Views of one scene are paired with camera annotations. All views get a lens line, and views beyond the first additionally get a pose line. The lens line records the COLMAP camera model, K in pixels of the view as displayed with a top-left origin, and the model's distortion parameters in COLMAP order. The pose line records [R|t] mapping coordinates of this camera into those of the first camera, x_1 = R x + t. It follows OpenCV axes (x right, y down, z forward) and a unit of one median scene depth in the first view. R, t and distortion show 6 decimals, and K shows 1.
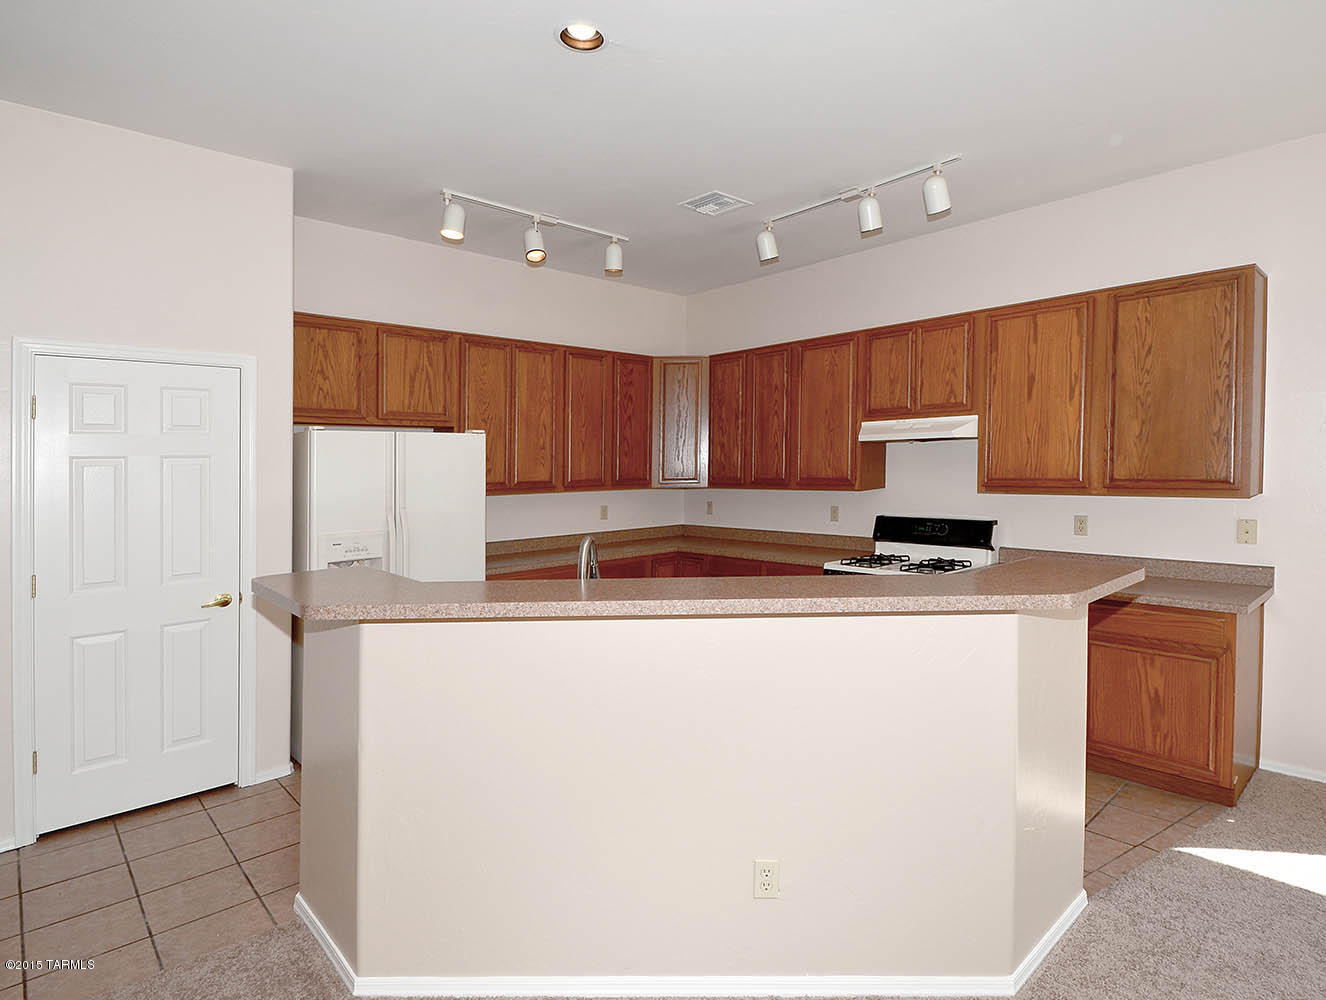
lens RADIAL K [[679.0, 0, 663.0], [0, 679.0, 500.0], [0, 0, 1]] dist [-0.003811, -0.001162]
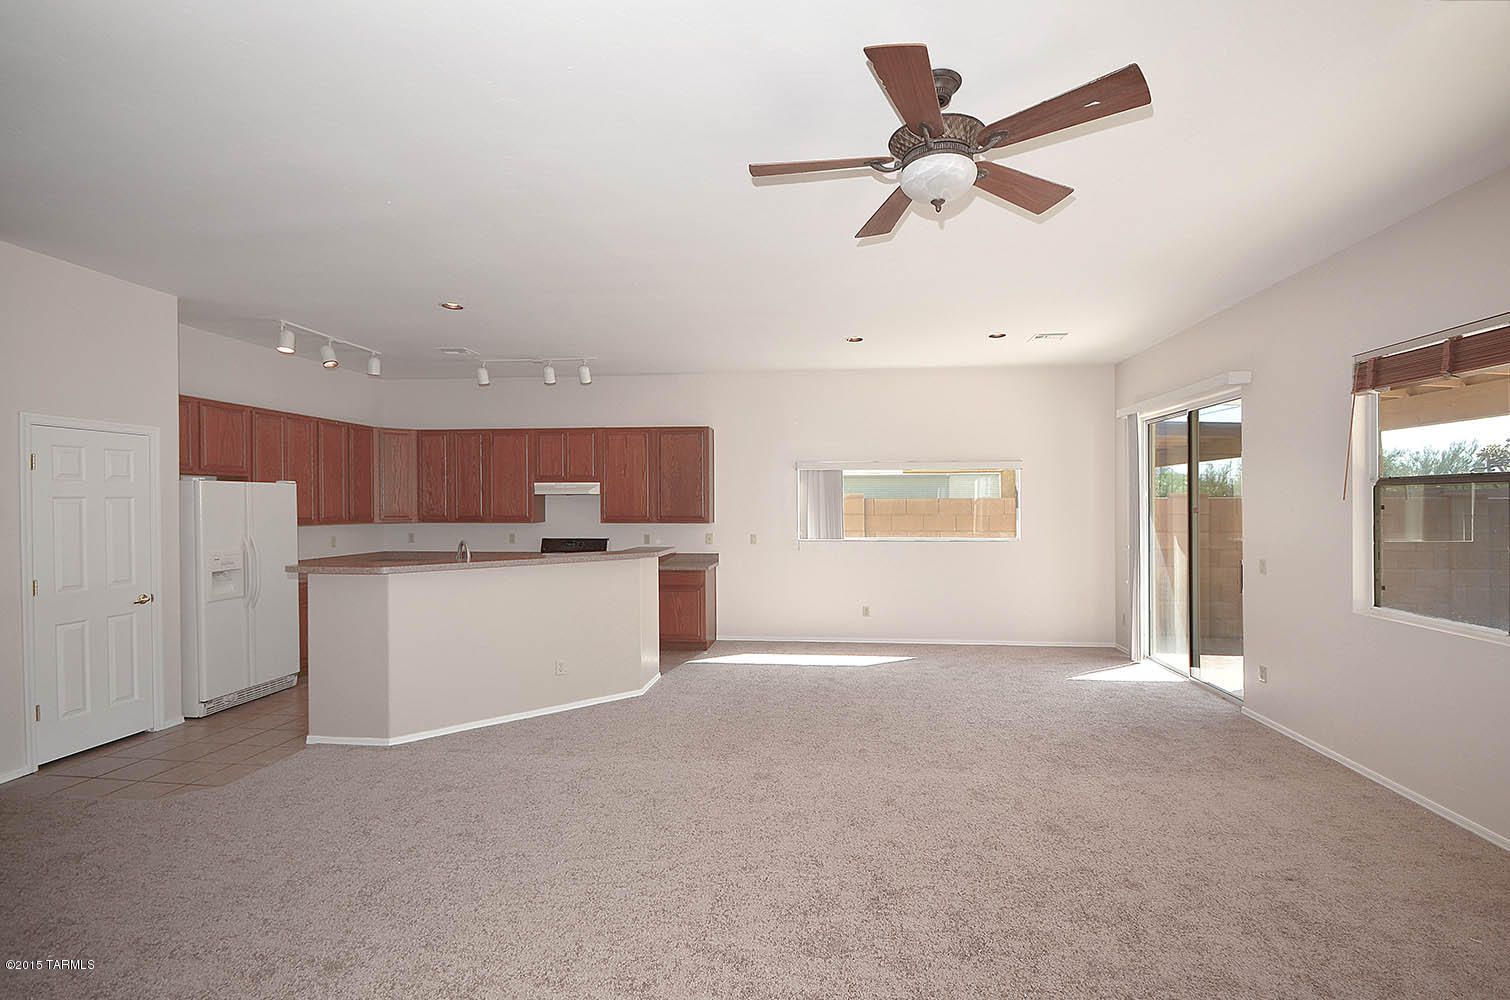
lens RADIAL K [[674.9, 0, 773.7], [0, 674.9, 521.7], [0, 0, 1]] dist [0.016031, -0.016390]
pose [[0.715110, -0.003637, 0.699003, -0.504410], [0.024733, 0.999492, -0.020103, 0.034228], [-0.698575, 0.031664, 0.714836, -0.683562]]
